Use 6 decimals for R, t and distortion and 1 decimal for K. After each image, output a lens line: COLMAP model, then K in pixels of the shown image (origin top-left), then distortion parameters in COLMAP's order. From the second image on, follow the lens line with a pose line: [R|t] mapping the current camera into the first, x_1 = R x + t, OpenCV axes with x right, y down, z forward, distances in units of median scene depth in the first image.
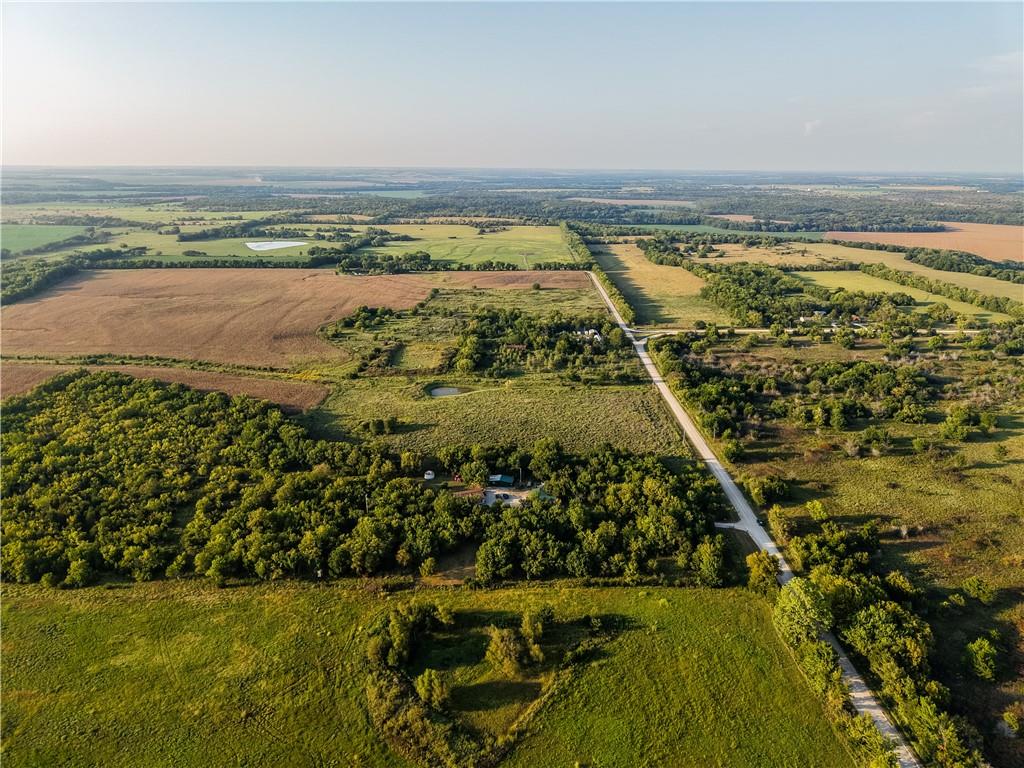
lens RADIAL K [[692.8, 0, 512.3], [0, 692.8, 372.0], [0, 0, 1]] dist [0.034615, -0.037093]
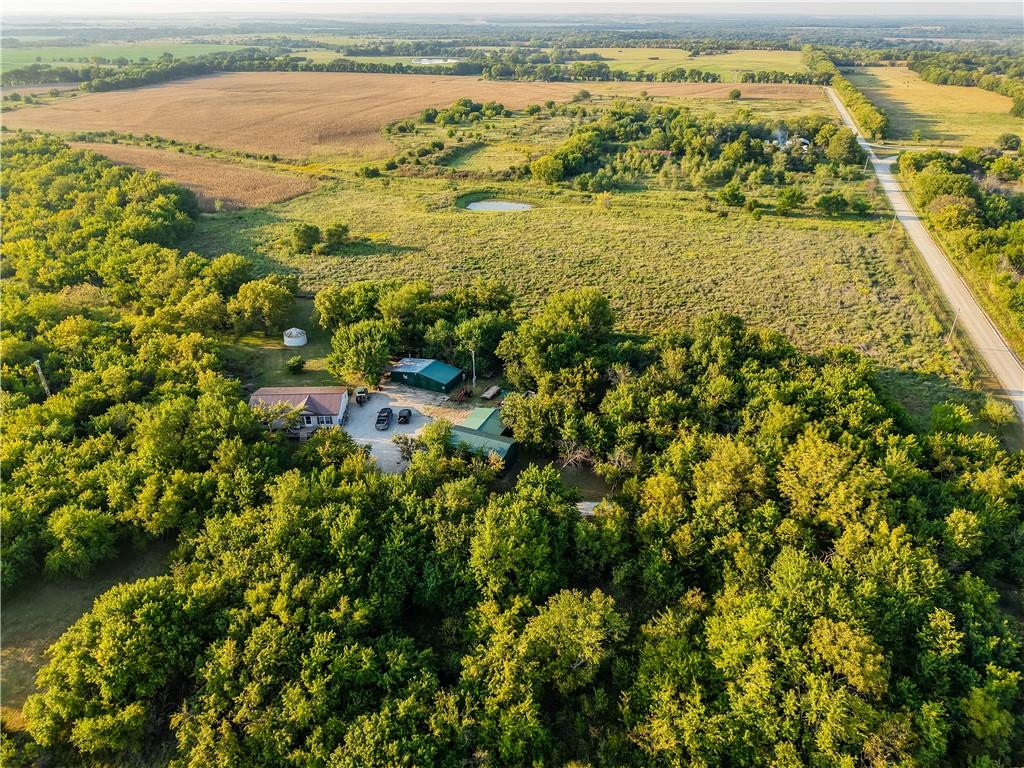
lens RADIAL K [[692.8, 0, 512.3], [0, 692.8, 372.0], [0, 0, 1]] dist [0.034615, -0.037093]
pose [[0.950447, 0.139241, -0.277963, 0.124103], [-0.085815, 0.976859, 0.195913, 0.062724], [0.298810, -0.162351, 0.940401, 0.552059]]
